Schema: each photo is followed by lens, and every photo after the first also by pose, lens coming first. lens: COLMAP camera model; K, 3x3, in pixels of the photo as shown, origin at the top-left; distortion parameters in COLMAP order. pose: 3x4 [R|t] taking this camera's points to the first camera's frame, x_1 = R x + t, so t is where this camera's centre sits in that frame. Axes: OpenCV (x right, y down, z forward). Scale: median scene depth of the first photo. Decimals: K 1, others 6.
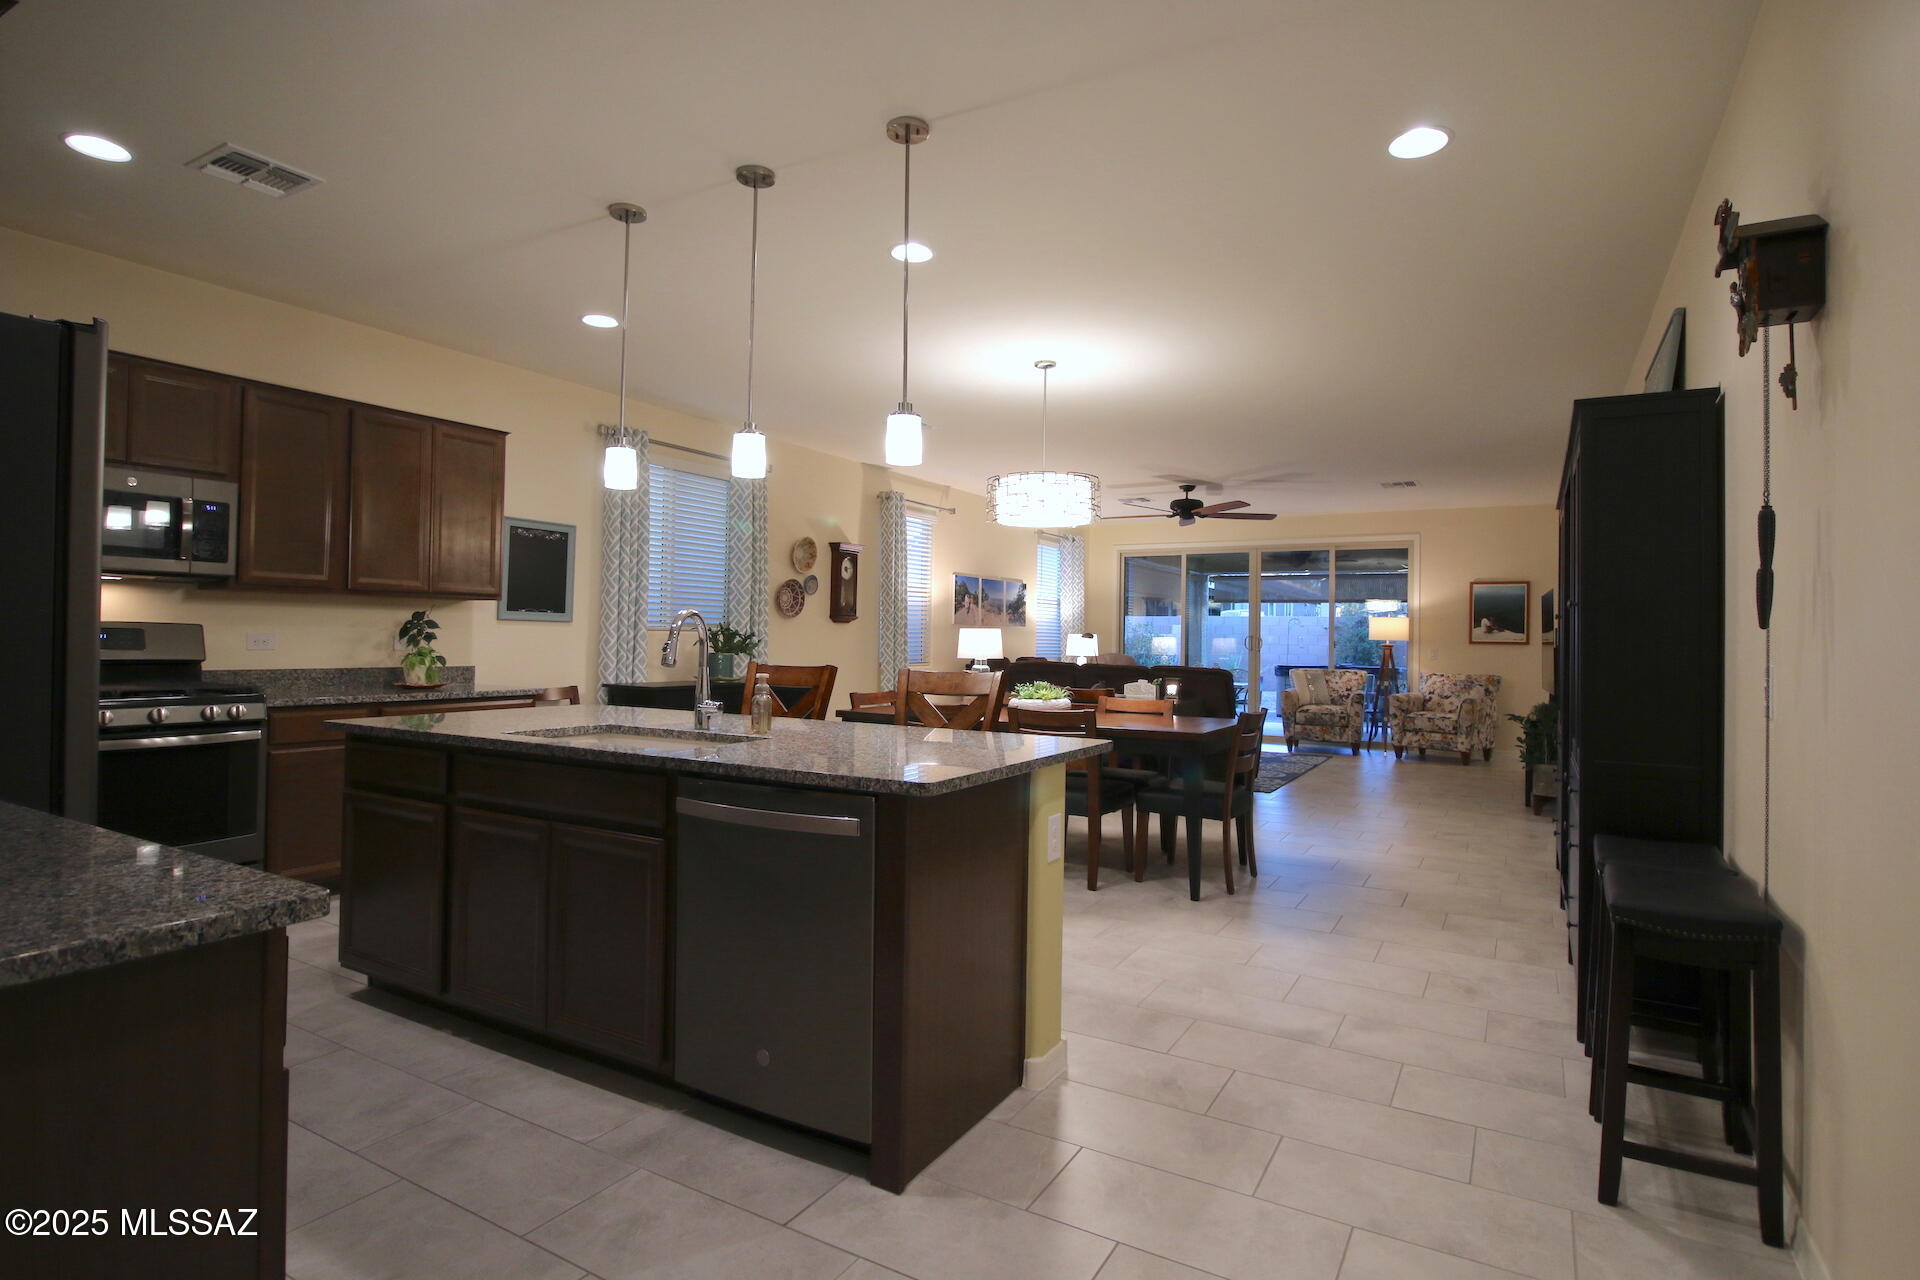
lens RADIAL K [[990.8, 0, 960.0], [0, 990.8, 640.0], [0, 0, 1]] dist [-0.000868, -0.000072]
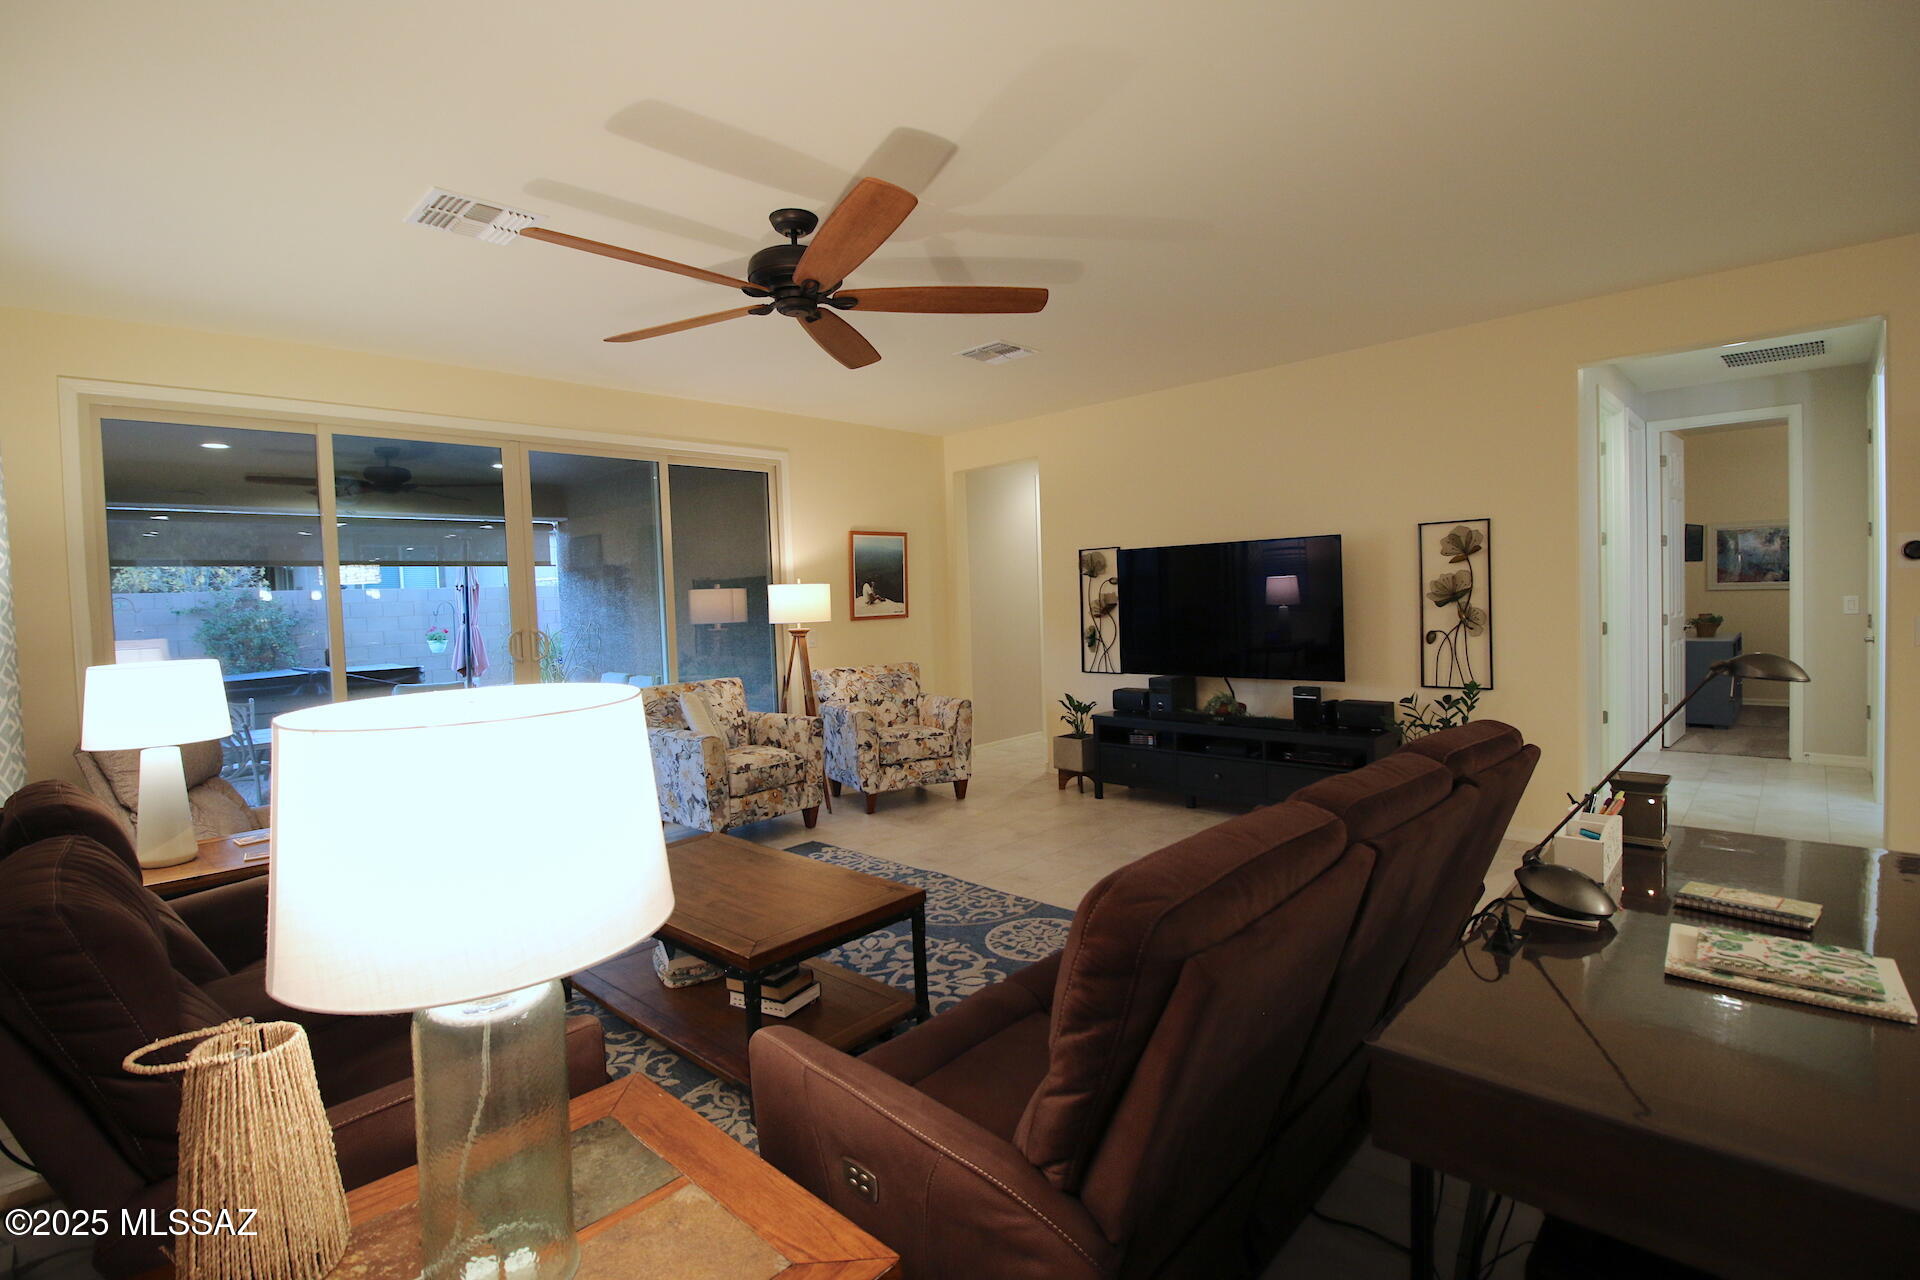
lens RADIAL K [[883.0, 0, 967.7], [0, 883.0, 619.5], [0, 0, 1]] dist [-0.001234, -0.000354]
pose [[0.228905, -0.054392, 0.971928, -0.068158], [0.038982, 0.998149, 0.046678, -0.023223], [-0.972668, 0.027203, 0.230601, 0.797469]]
